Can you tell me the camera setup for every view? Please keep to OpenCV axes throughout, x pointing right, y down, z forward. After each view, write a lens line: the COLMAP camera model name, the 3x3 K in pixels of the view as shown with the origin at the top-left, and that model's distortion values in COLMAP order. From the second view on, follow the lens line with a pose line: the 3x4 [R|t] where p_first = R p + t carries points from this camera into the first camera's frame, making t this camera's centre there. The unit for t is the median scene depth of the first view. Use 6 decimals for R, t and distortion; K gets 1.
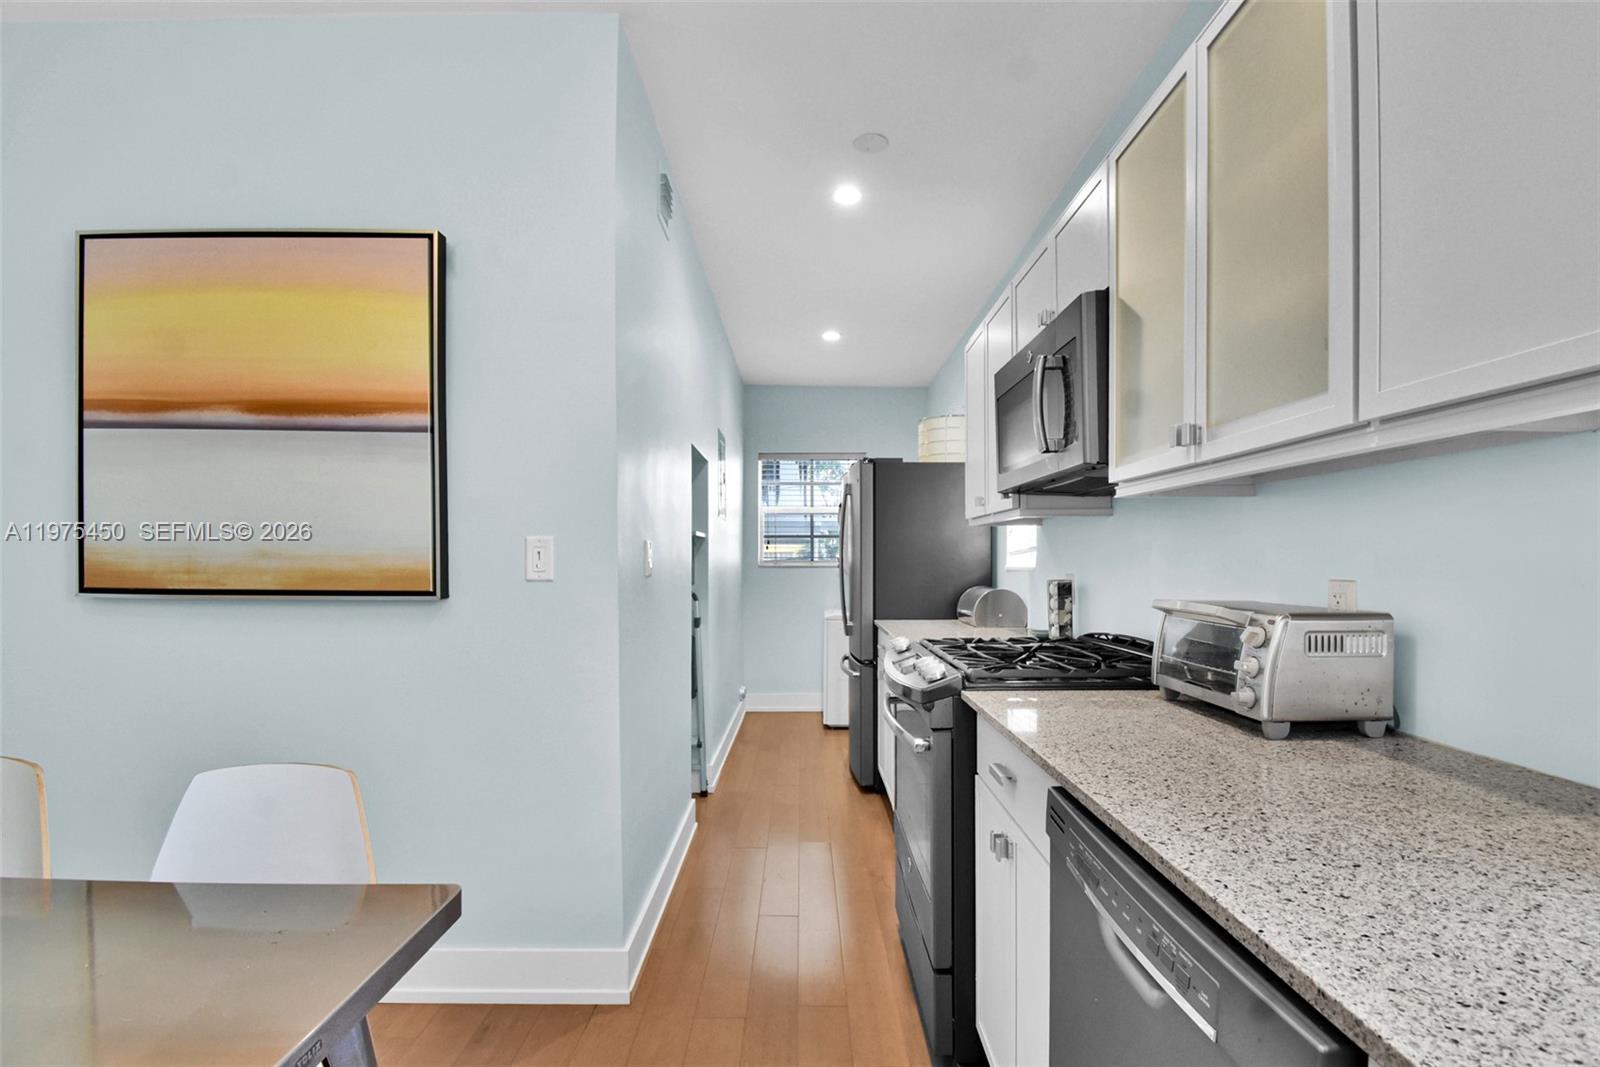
lens RADIAL K [[755.2, 0, 803.7], [0, 755.2, 561.1], [0, 0, 1]] dist [0.001439, 0.000144]
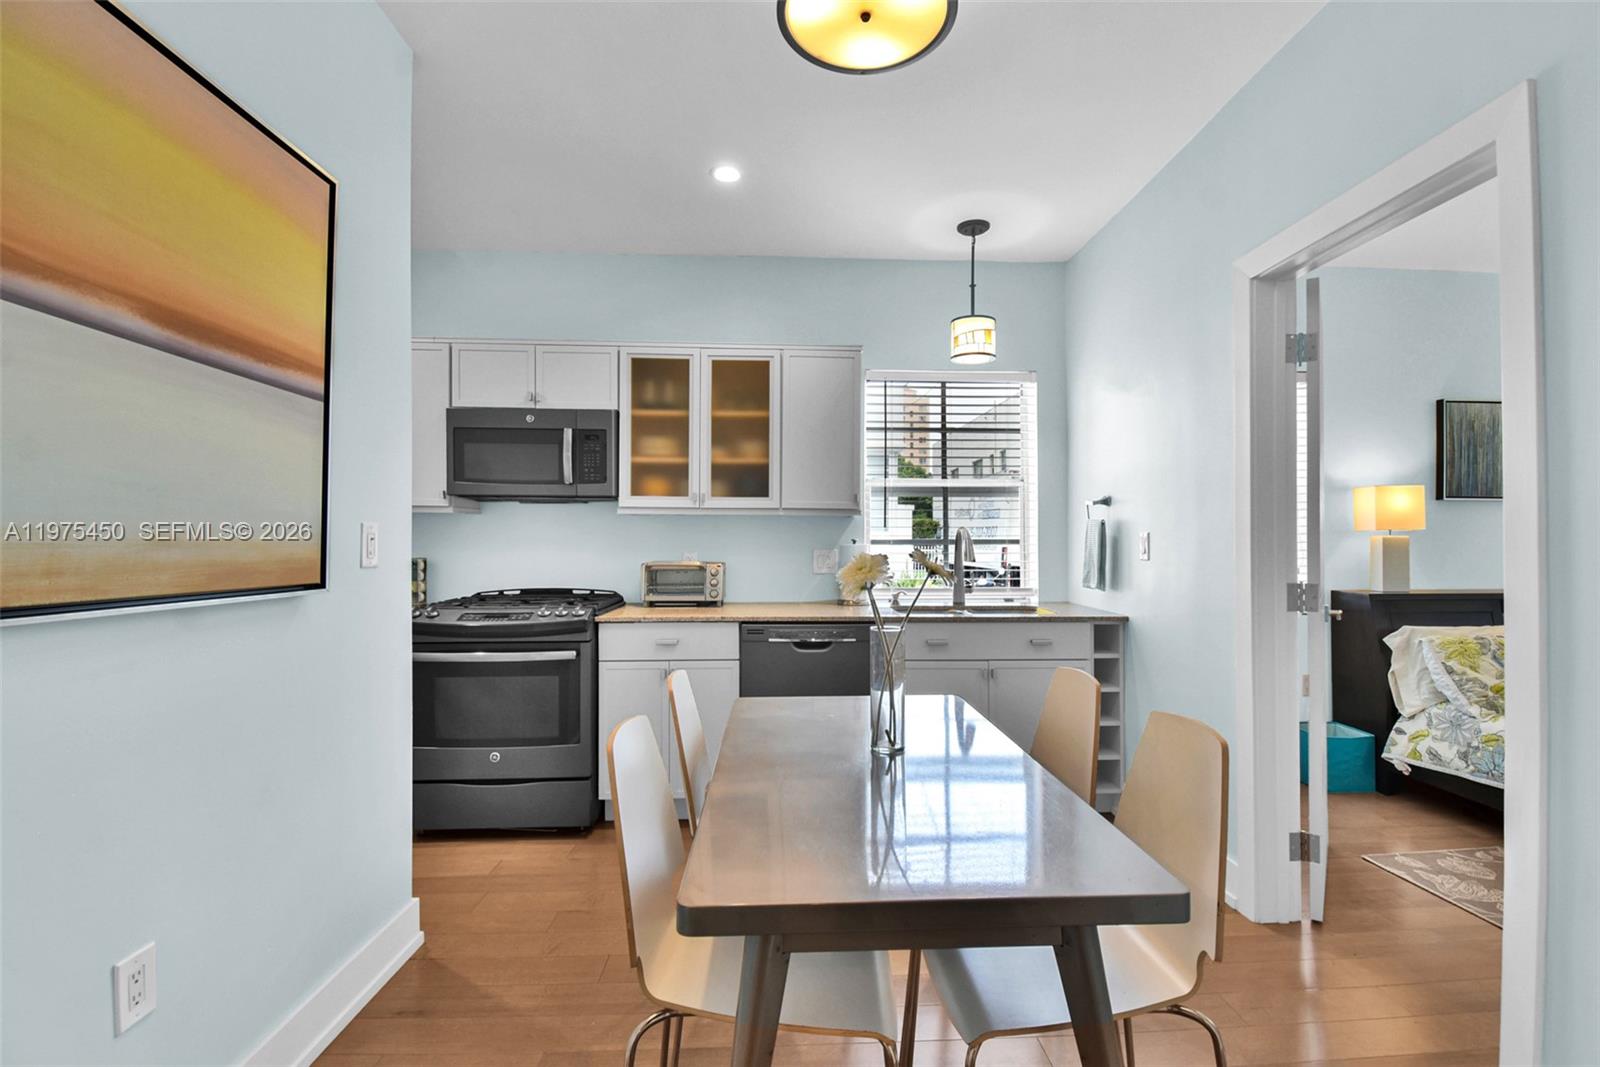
lens RADIAL K [[780.4, 0, 800.0], [0, 780.4, 533.5], [0, 0, 1]] dist [0.000223, -0.000006]
pose [[-0.026124, 0.008930, 0.999619, -1.407531], [-0.002917, 0.999955, -0.009009, -0.011357], [-0.999654, -0.003152, -0.026097, 0.466162]]
